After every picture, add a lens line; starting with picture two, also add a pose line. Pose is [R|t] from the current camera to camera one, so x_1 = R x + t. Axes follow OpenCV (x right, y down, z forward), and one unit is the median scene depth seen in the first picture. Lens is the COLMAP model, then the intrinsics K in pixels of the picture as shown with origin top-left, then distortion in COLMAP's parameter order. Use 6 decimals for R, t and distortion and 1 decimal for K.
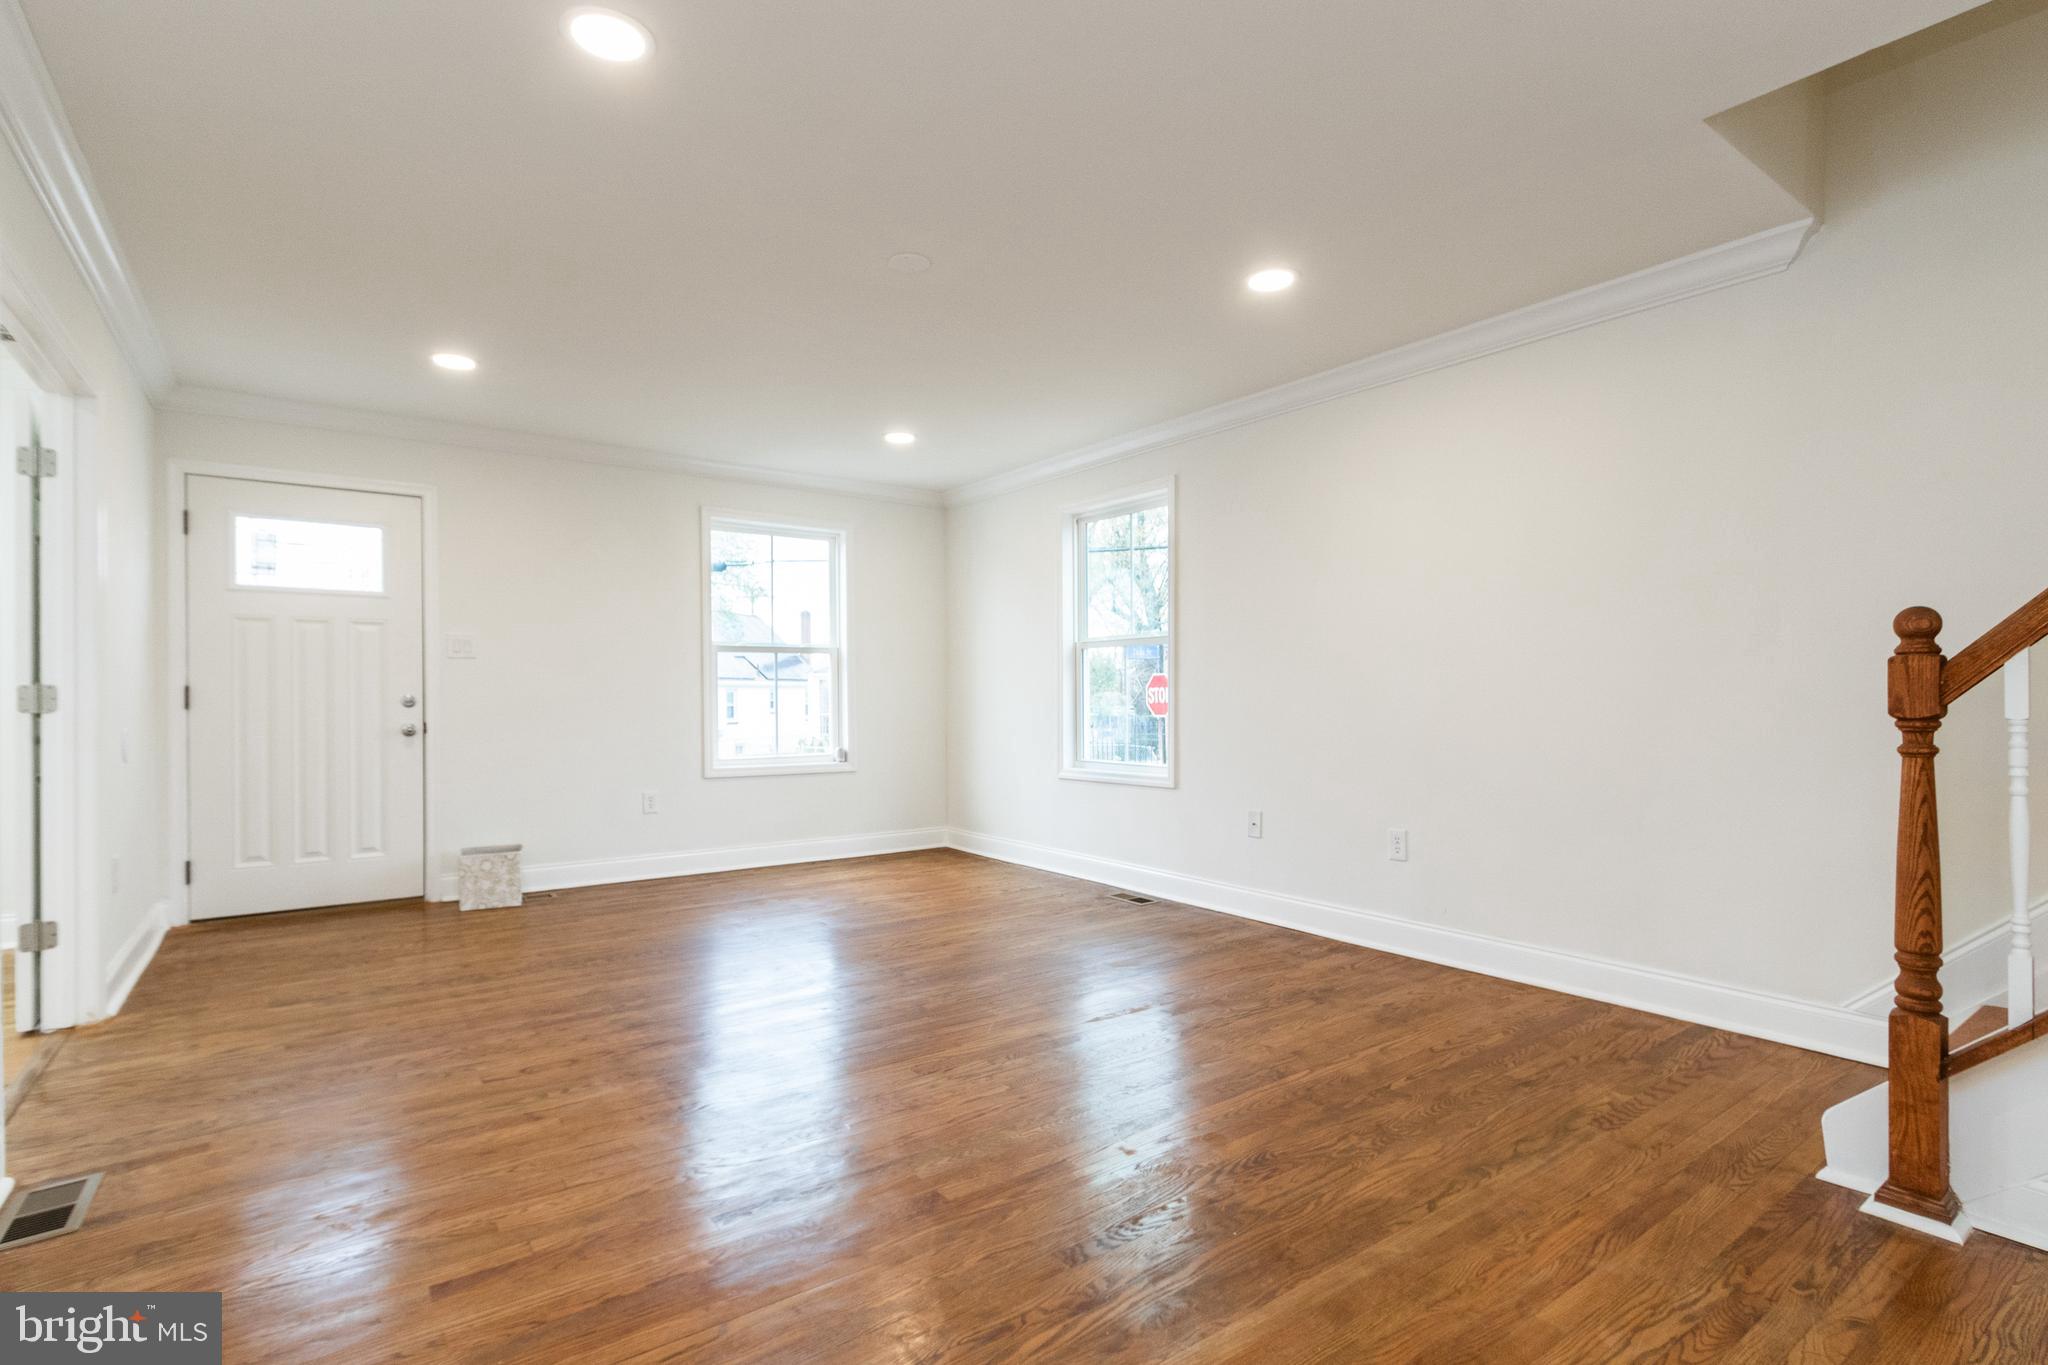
lens RADIAL K [[977.2, 0, 1022.1], [0, 977.2, 696.2], [0, 0, 1]] dist [0.001281, 0.001295]
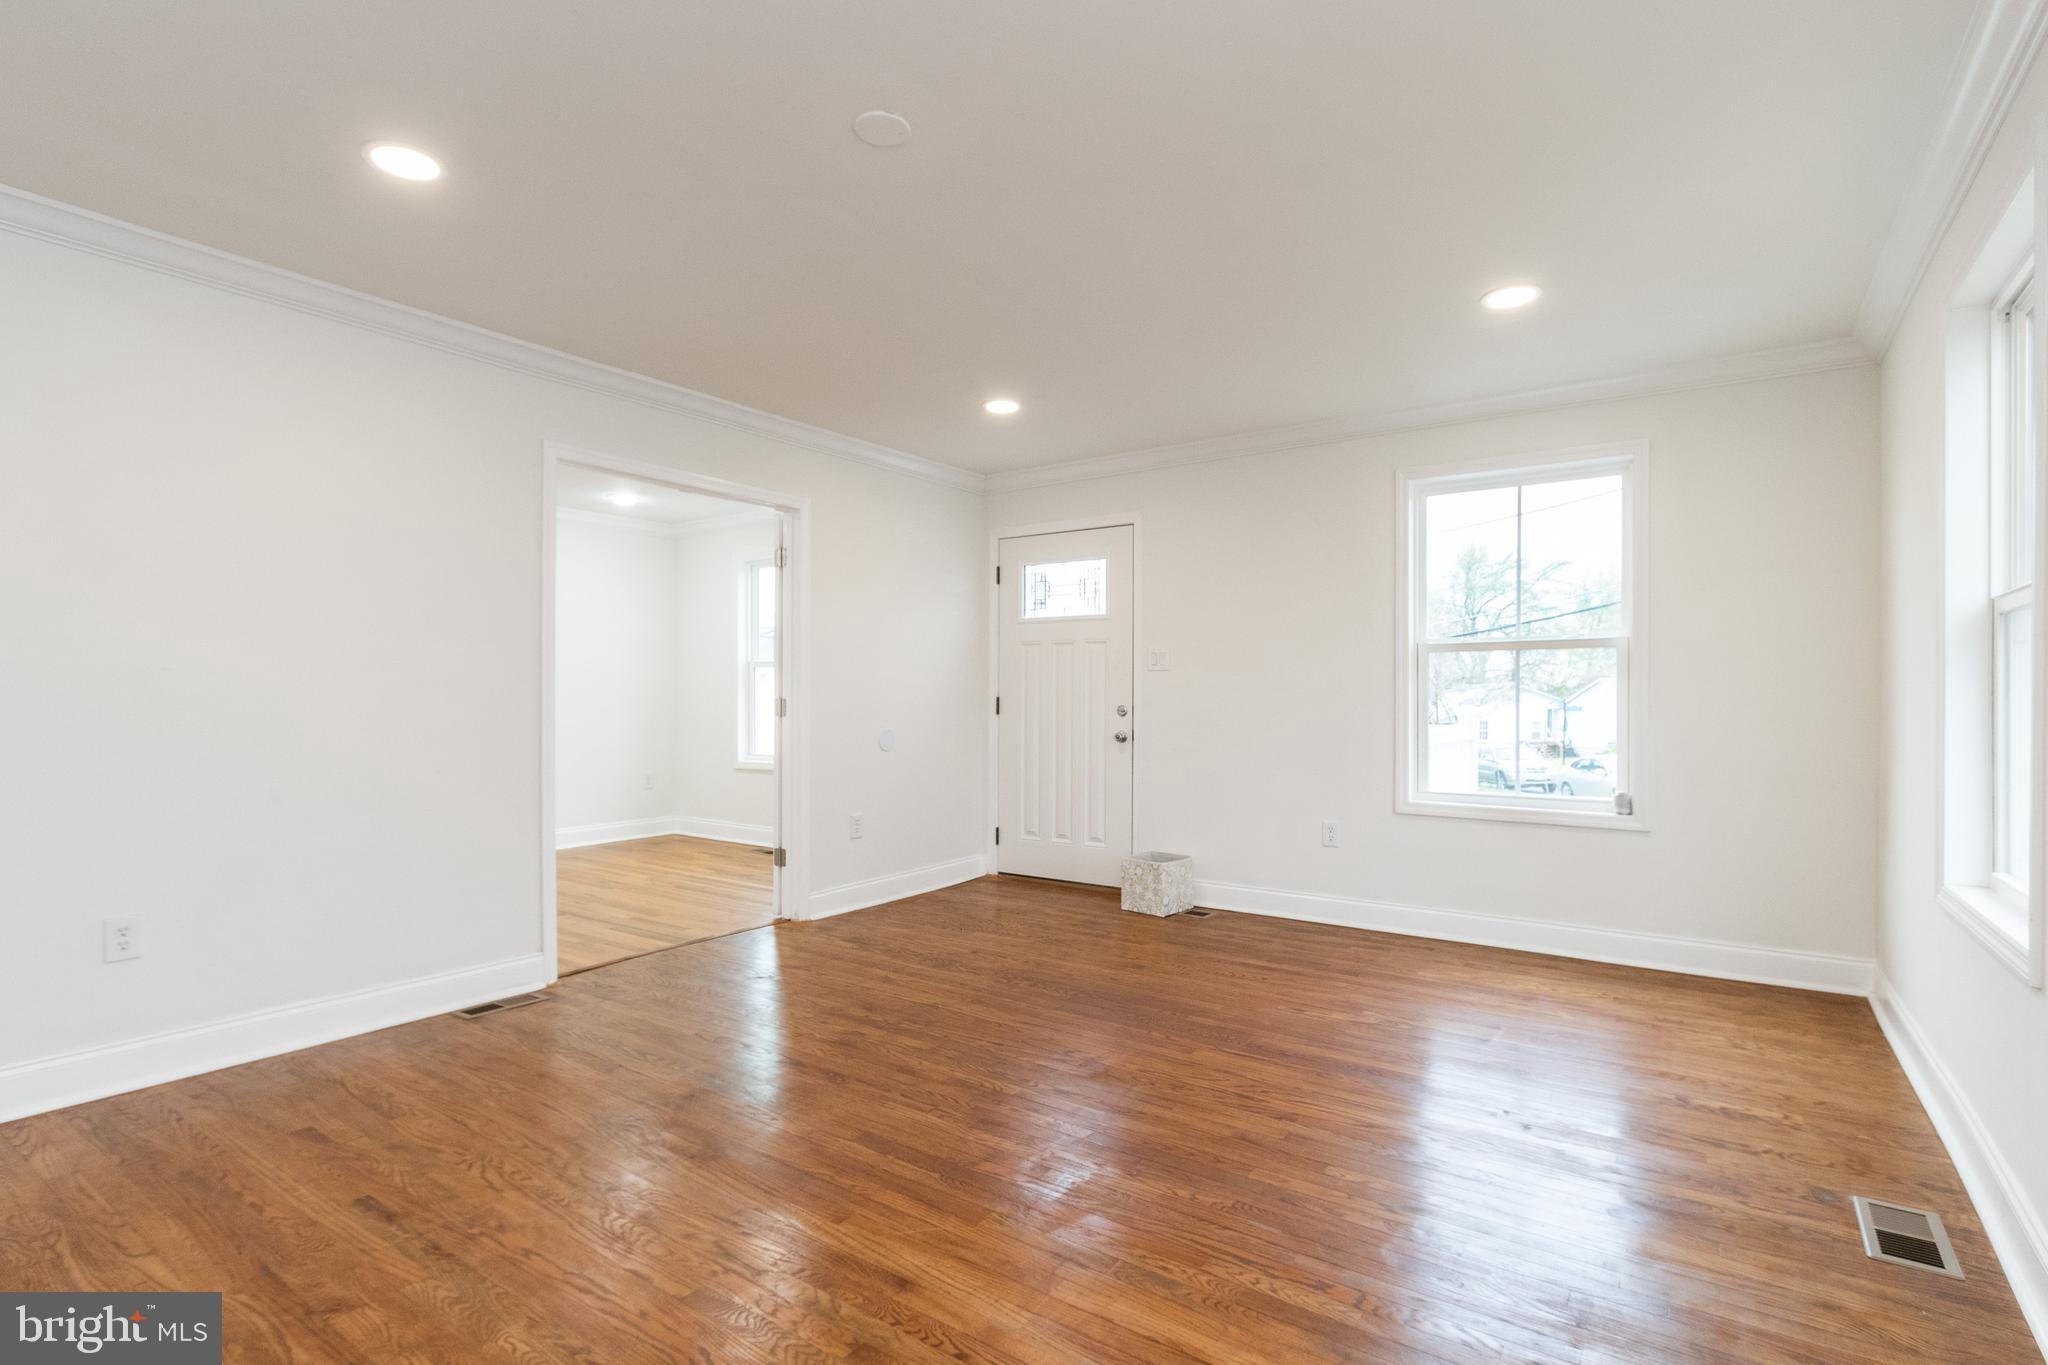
lens RADIAL K [[977.2, 0, 1018.7], [0, 977.2, 681.8], [0, 0, 1]] dist [0.001281, 0.001295]
pose [[0.318639, -0.011542, -0.947806, 0.472476], [-0.005991, 0.999881, -0.014190, -0.013322], [0.947857, 0.010200, 0.318532, 0.660388]]
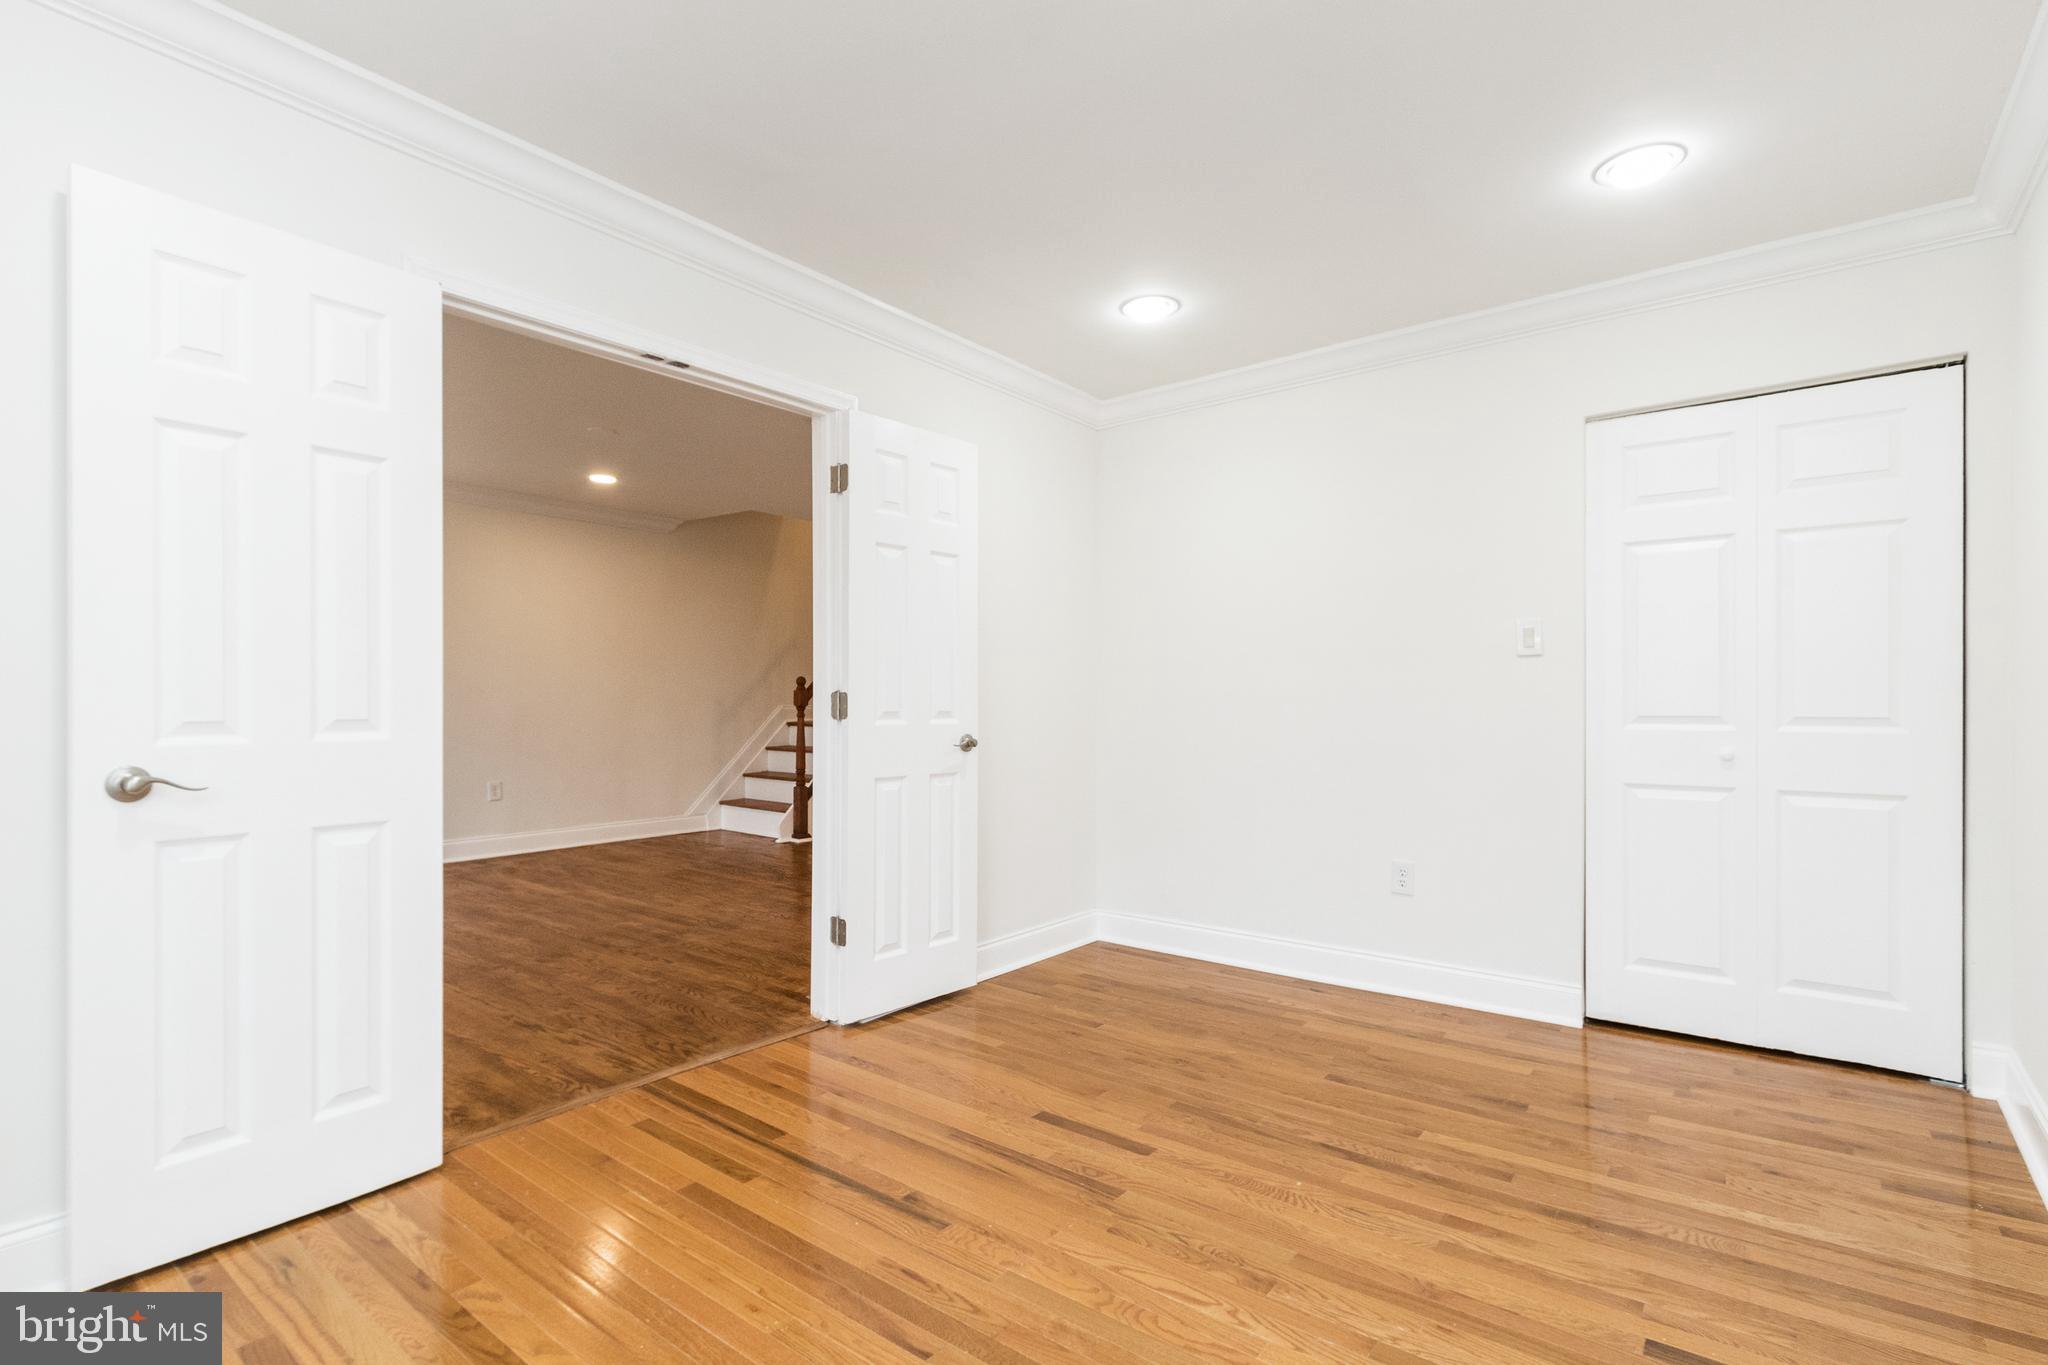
lens RADIAL K [[977.2, 0, 1010.1], [0, 977.2, 696.1], [0, 0, 1]] dist [0.001281, 0.001295]
pose [[-0.268670, 0.002464, 0.963229, -1.404484], [-0.003503, 0.999988, -0.003535, -0.003142], [-0.963226, -0.004324, -0.268658, 0.603031]]
